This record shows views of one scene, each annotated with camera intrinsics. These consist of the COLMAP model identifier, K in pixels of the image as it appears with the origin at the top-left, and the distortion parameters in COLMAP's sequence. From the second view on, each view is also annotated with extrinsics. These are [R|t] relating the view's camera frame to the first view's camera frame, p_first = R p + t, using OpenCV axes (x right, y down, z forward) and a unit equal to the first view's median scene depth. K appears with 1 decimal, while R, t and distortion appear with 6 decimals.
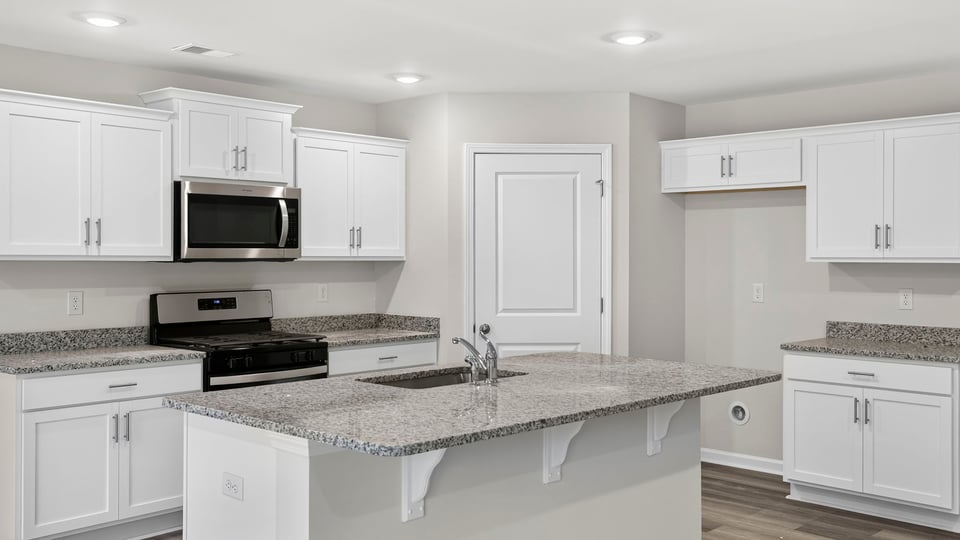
lens RADIAL K [[941.3, 0, 474.2], [0, 941.3, 263.3], [0, 0, 1]] dist [0.060267, 0.000000]
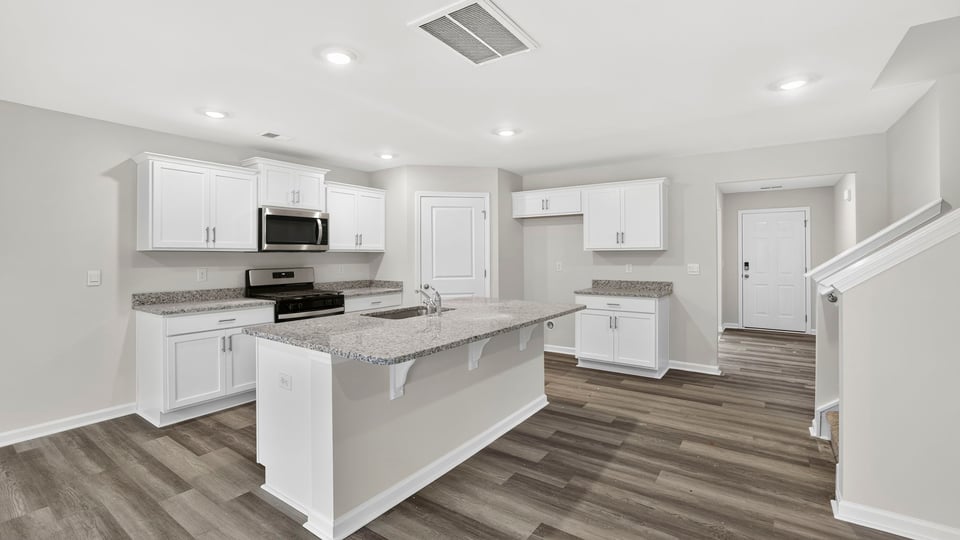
lens RADIAL K [[418.7, 0, 466.7], [0, 418.7, 254.3], [0, 0, 1]] dist [-0.030947, 0.008883]
pose [[0.991501, -0.007681, 0.129872, -0.020604], [0.009323, 0.999884, -0.012047, 0.015807], [-0.129764, 0.013155, 0.991458, 0.143389]]
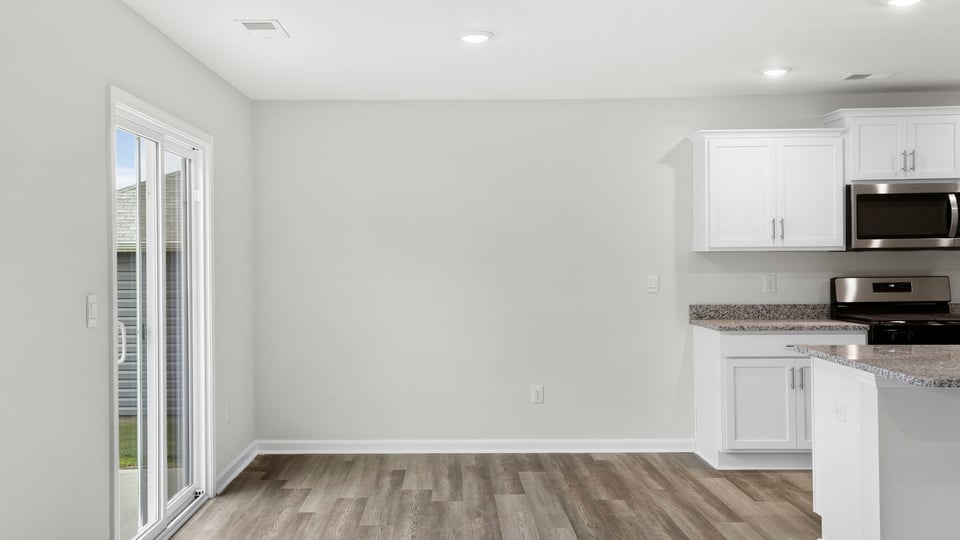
lens RADIAL K [[941.1, 0, 480.7], [0, 941.1, 255.6], [0, 0, 1]] dist [0.134334, 0.000000]
pose [[0.712149, -0.012386, -0.701919, 0.205690], [0.006394, 0.999917, -0.011157, 0.014285], [0.702000, 0.003458, 0.712169, -0.200599]]
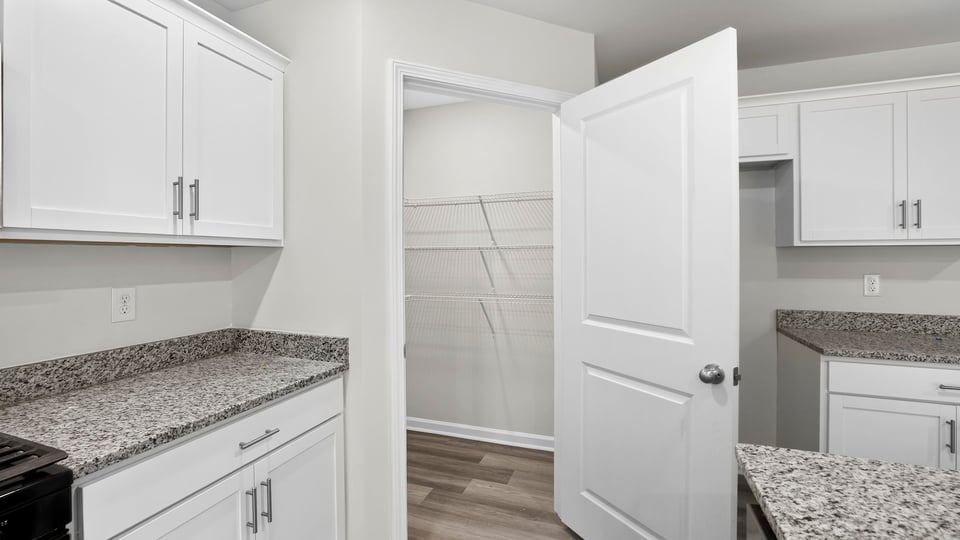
lens RADIAL K [[418.7, 0, 465.2], [0, 418.7, 256.6], [0, 0, 1]] dist [-0.030947, 0.008883]
pose [[0.923561, -0.006846, 0.383390, -0.079947], [0.010761, 0.999910, -0.008068, 0.008751], [-0.383300, 0.011577, 0.923551, 0.816307]]
